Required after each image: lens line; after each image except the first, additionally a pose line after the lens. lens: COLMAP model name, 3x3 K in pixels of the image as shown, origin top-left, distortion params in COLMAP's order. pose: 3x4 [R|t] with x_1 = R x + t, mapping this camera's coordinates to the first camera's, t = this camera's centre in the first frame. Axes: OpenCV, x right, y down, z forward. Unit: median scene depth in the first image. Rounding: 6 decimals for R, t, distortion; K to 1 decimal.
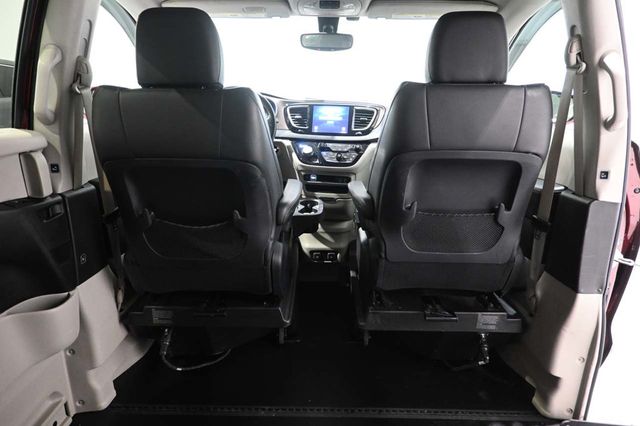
lens RADIAL K [[441.3, 0, 317.7], [0, 441.3, 209.2], [0, 0, 1]] dist [0.001112, 0.000756]
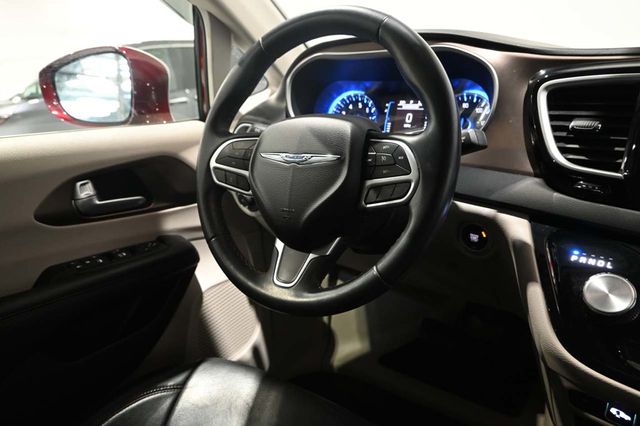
lens RADIAL K [[441.3, 0, 317.9], [0, 441.3, 211.4], [0, 0, 1]] dist [0.001112, 0.000756]
pose [[0.817780, 0.133491, -0.559836, -0.022869], [-0.104842, 0.991006, 0.083155, -0.171100], [0.565901, -0.009309, 0.824420, 0.739280]]
